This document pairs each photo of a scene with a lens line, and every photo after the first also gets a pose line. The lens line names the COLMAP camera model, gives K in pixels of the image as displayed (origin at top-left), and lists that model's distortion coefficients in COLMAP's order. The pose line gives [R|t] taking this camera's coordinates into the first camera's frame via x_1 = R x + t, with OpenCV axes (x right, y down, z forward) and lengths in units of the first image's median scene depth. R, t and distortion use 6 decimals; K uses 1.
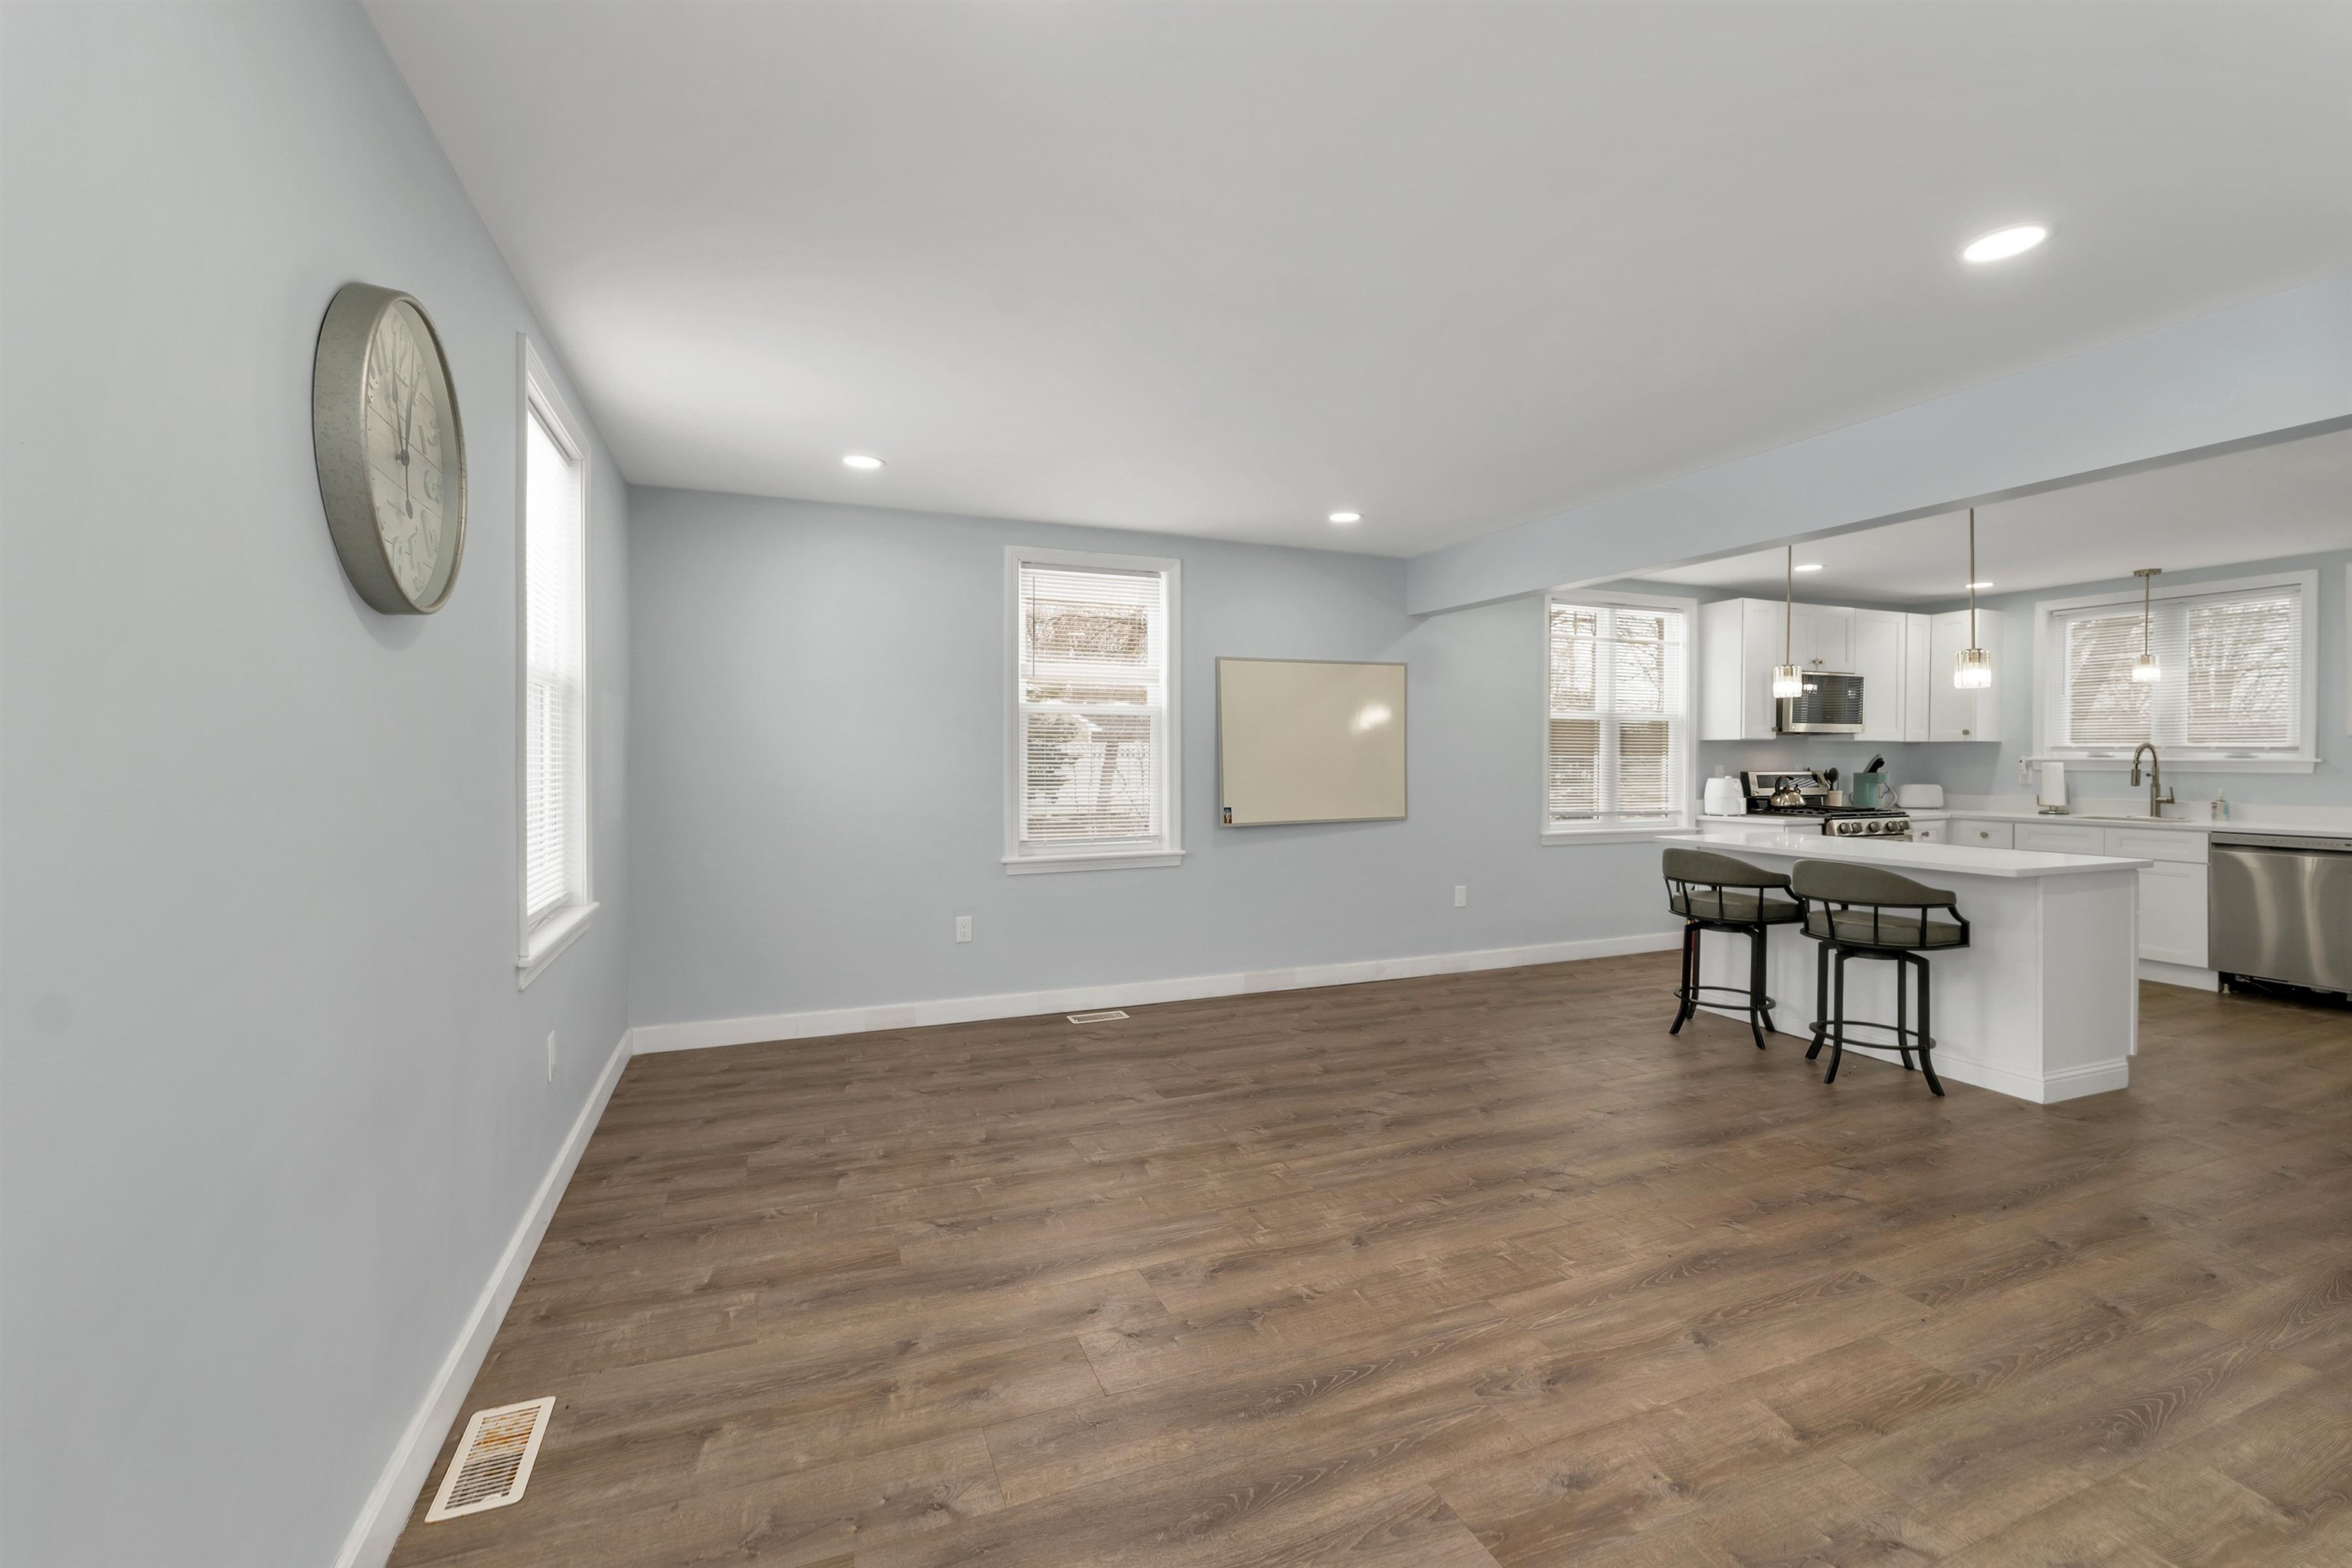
lens RADIAL K [[1008.6, 0, 1117.1], [0, 1008.6, 767.1], [0, 0, 1]] dist [-0.002122, 0.000520]
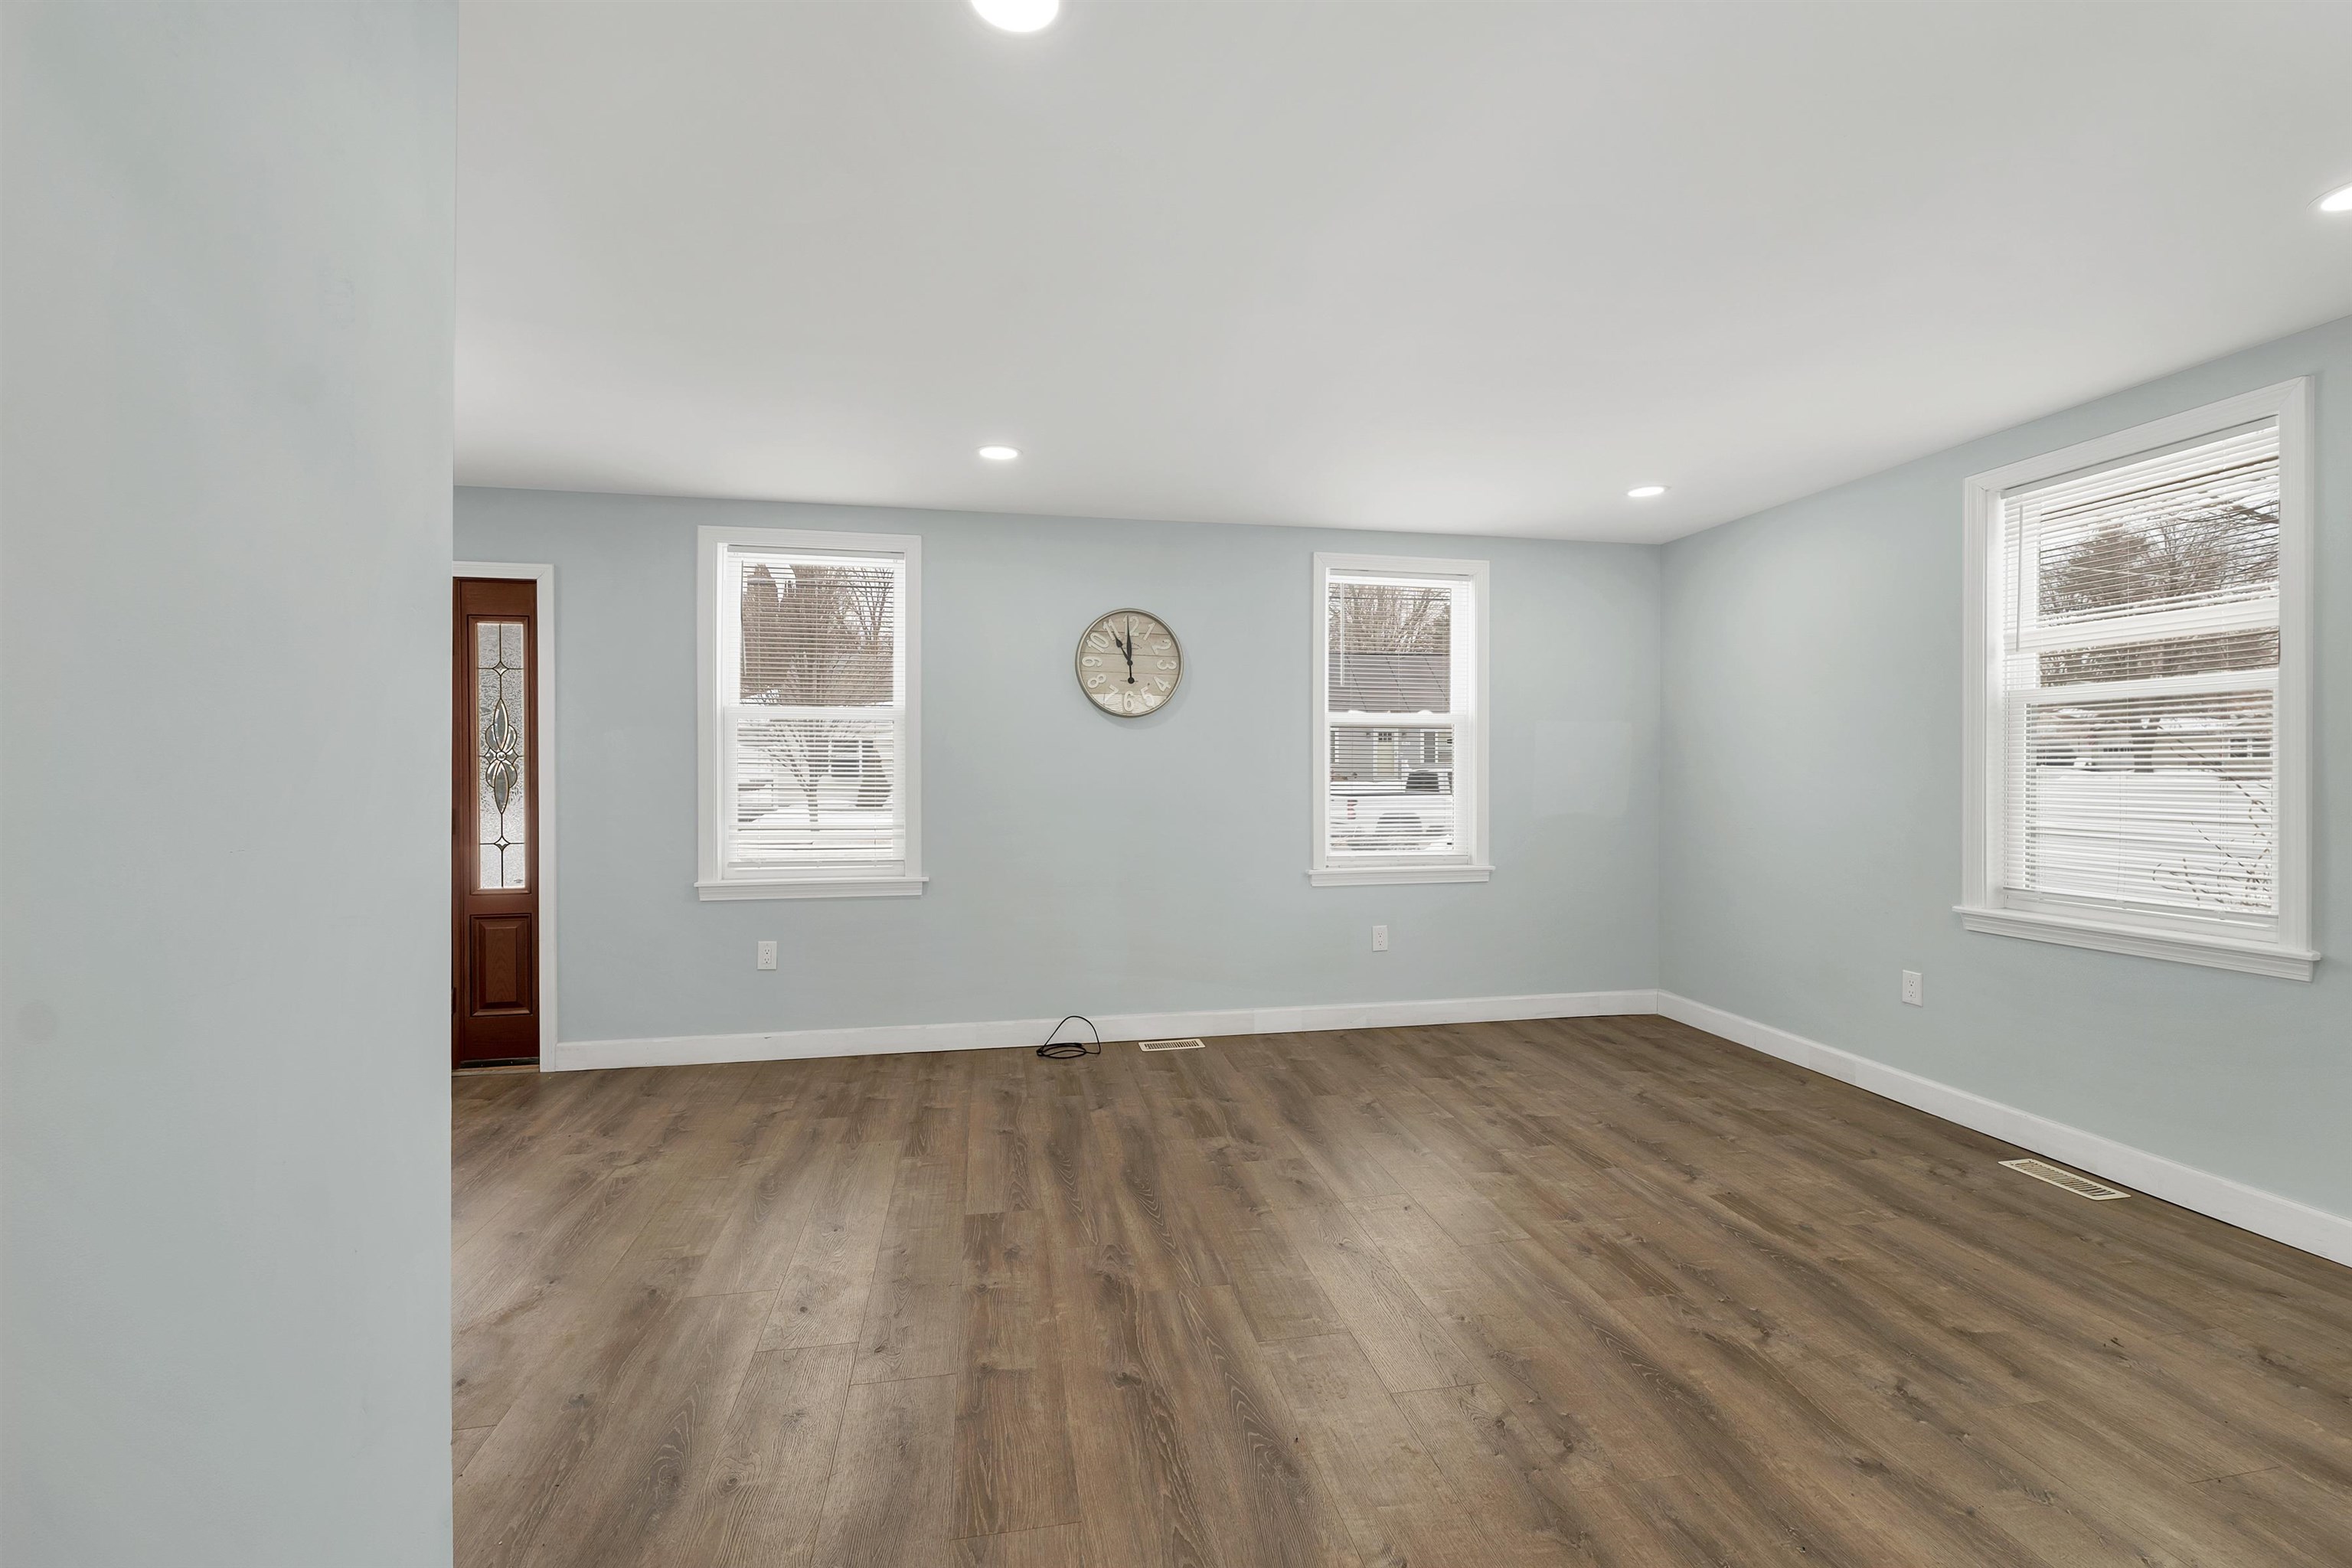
lens RADIAL K [[1008.6, 0, 1189.5], [0, 1008.6, 779.4], [0, 0, 1]] dist [-0.002122, 0.000520]
pose [[-0.188283, 0.008448, -0.982078, 0.991680], [-0.013012, 0.999854, 0.011096, -0.003561], [0.982029, 0.014868, -0.188146, 0.815147]]
